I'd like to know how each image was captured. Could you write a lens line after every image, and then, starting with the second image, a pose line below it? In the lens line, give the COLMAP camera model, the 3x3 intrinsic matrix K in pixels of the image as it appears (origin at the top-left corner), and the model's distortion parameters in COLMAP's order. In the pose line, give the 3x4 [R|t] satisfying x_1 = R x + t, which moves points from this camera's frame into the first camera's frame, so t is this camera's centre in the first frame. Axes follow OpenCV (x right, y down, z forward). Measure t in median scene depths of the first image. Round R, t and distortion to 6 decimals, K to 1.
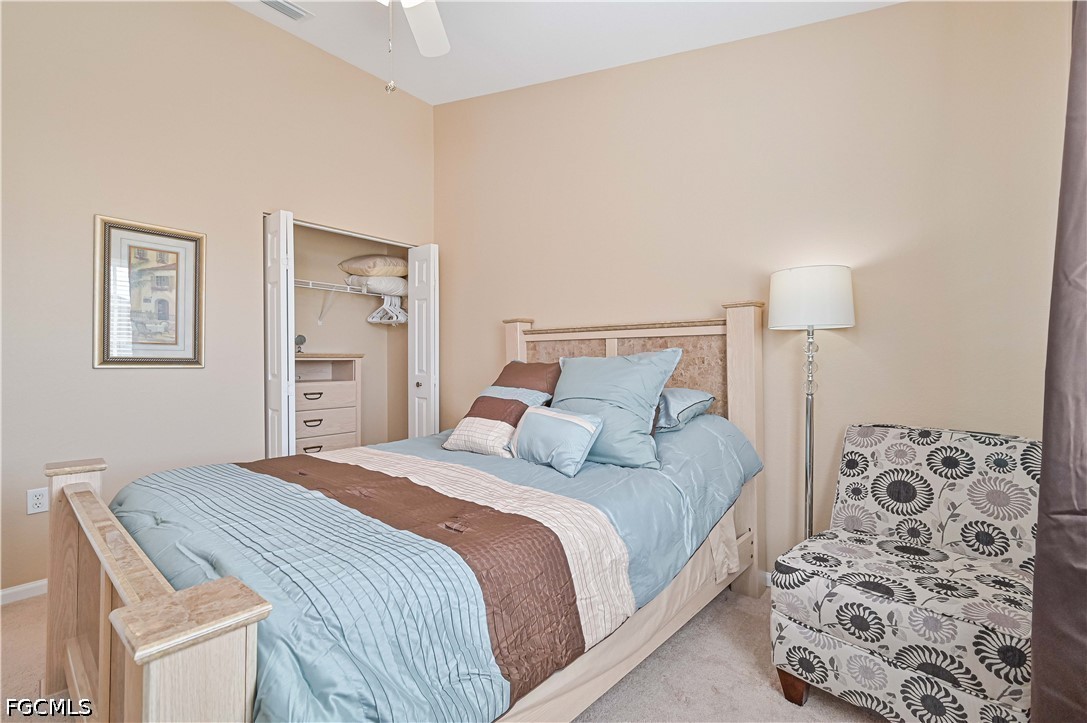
lens RADIAL K [[473.1, 0, 542.5], [0, 473.1, 353.5], [0, 0, 1]] dist [-0.001873, 0.000006]
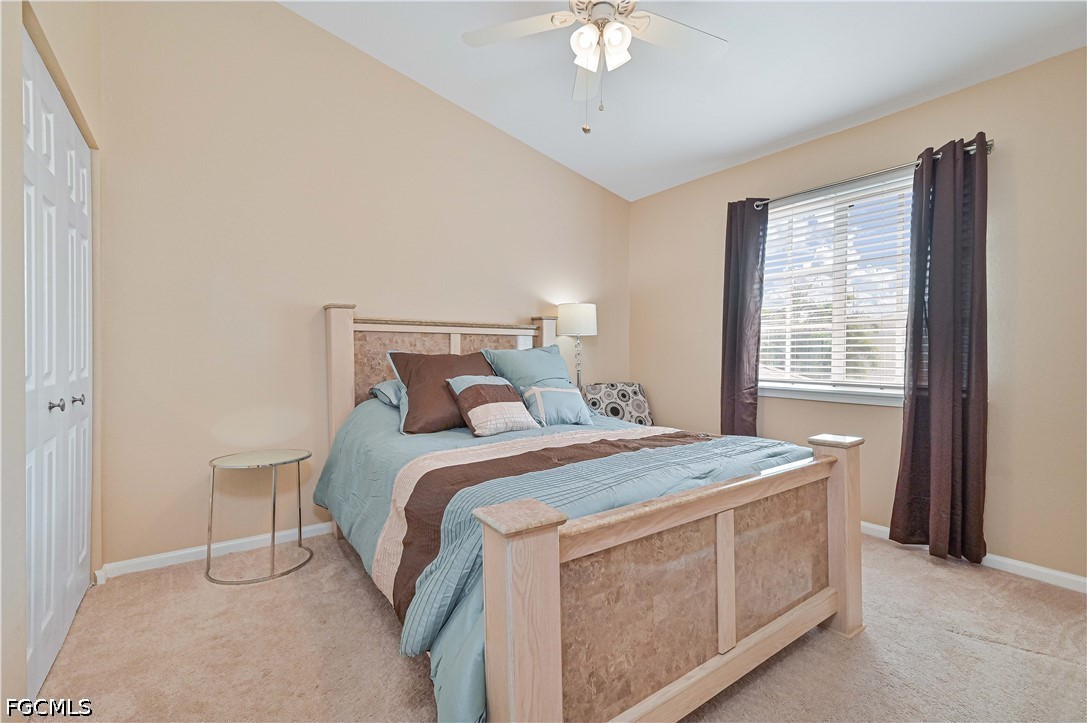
lens RADIAL K [[473.1, 0, 542.5], [0, 473.1, 353.5], [0, 0, 1]] dist [-0.001873, 0.000006]
pose [[0.251664, 0.002767, 0.967811, -1.106767], [-0.013789, 0.999905, 0.000727, 0.016648], [-0.967716, -0.013528, 0.251679, 0.576169]]
